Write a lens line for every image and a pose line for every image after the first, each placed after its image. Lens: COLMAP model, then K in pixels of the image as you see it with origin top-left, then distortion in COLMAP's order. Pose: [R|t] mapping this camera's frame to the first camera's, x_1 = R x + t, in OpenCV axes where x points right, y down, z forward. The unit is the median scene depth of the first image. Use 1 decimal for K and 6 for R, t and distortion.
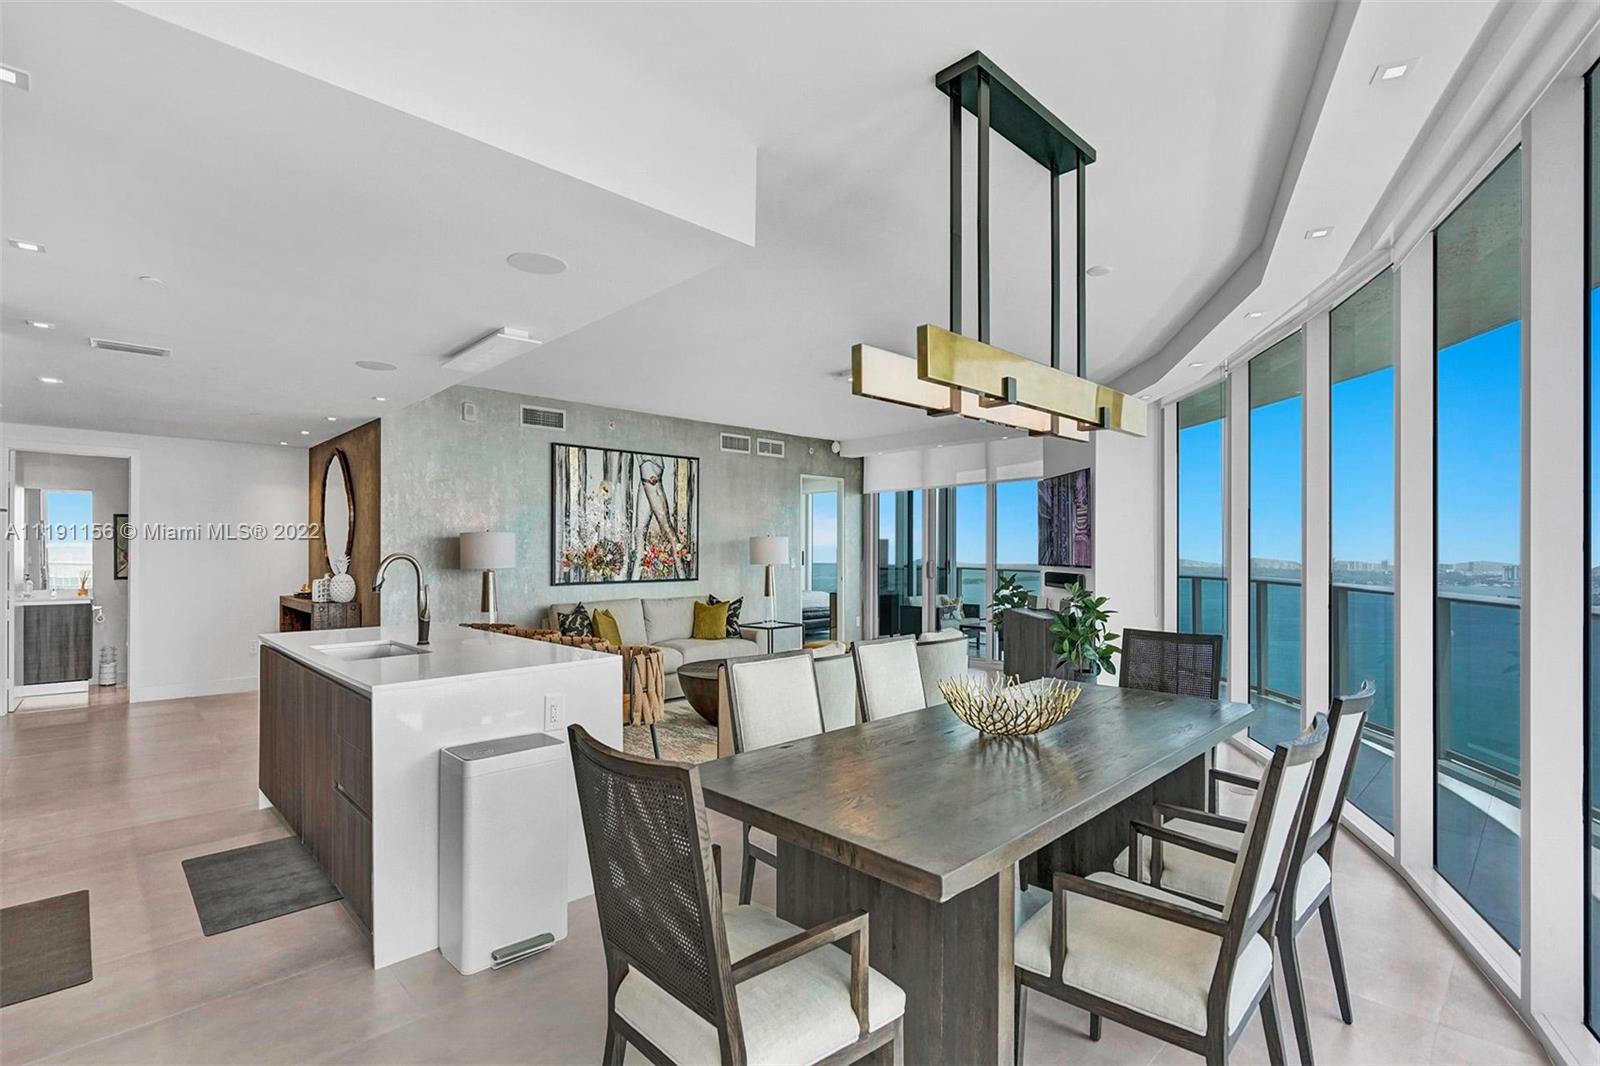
lens RADIAL K [[747.5, 0, 799.4], [0, 747.5, 541.9], [0, 0, 1]] dist [-0.005886, 0.004592]
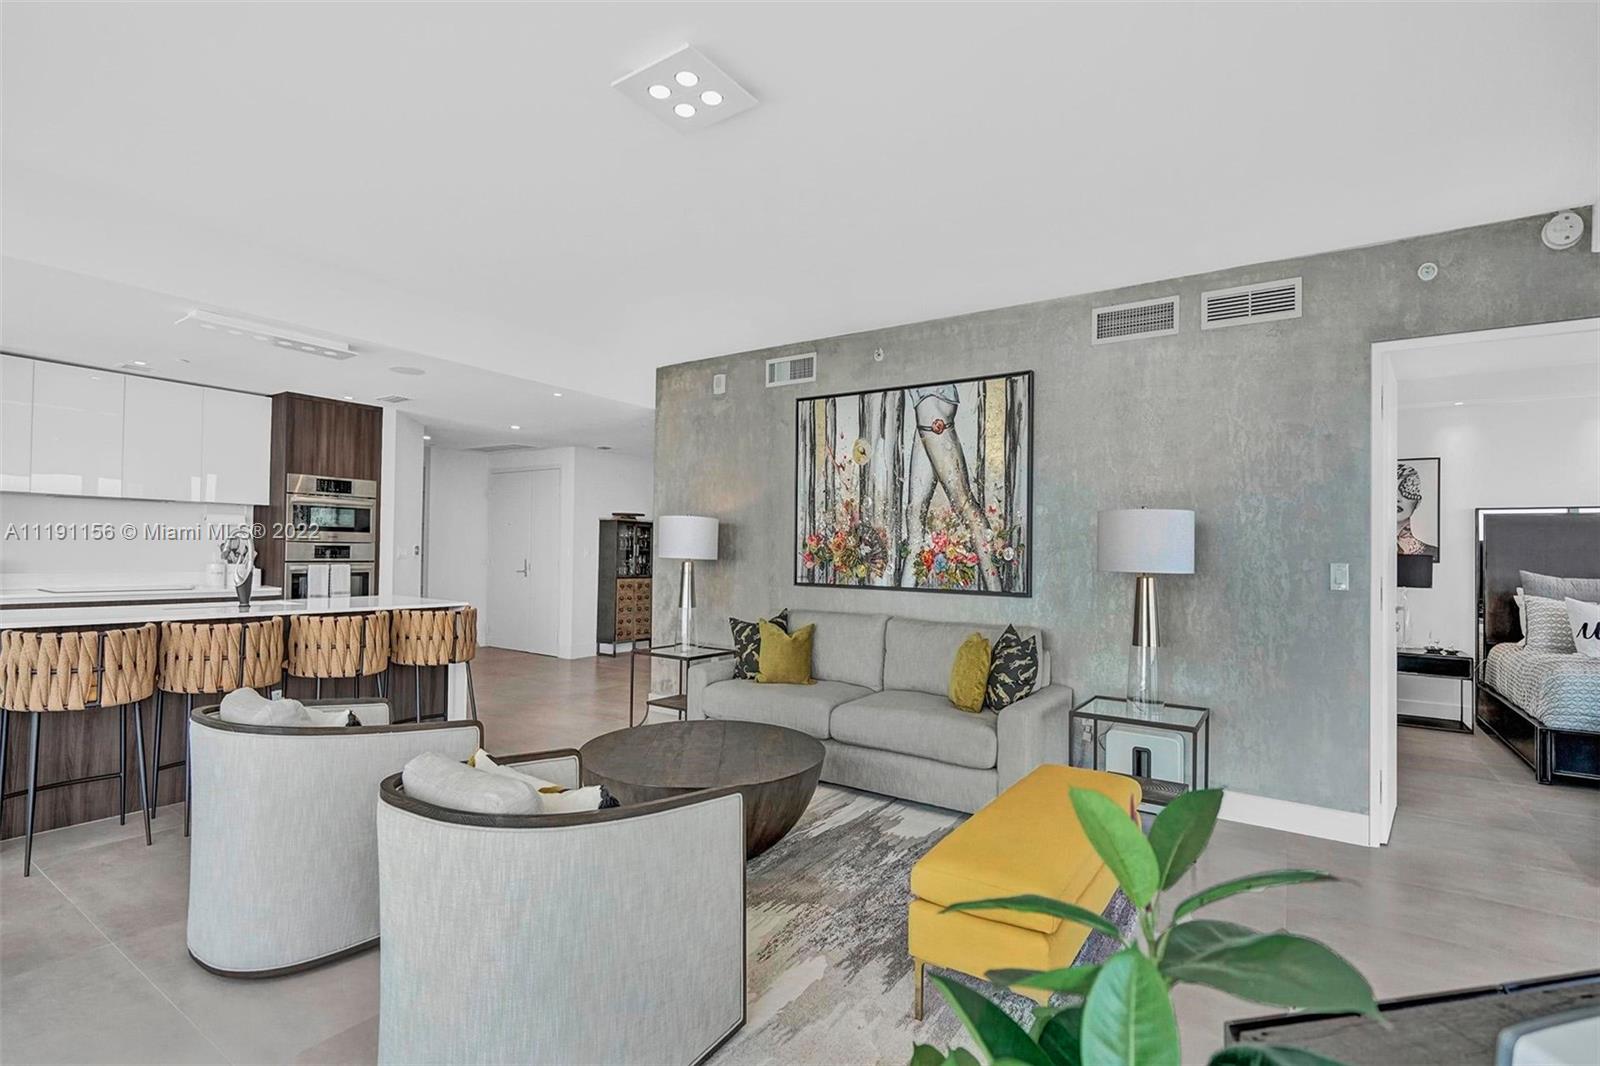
lens RADIAL K [[747.5, 0, 813.7], [0, 747.5, 546.7], [0, 0, 1]] dist [-0.005886, 0.004592]
pose [[0.201716, -0.006522, -0.979422, 0.384537], [-0.011443, 0.999894, -0.009015, 0.023093], [0.979377, 0.013026, 0.201620, 0.783624]]
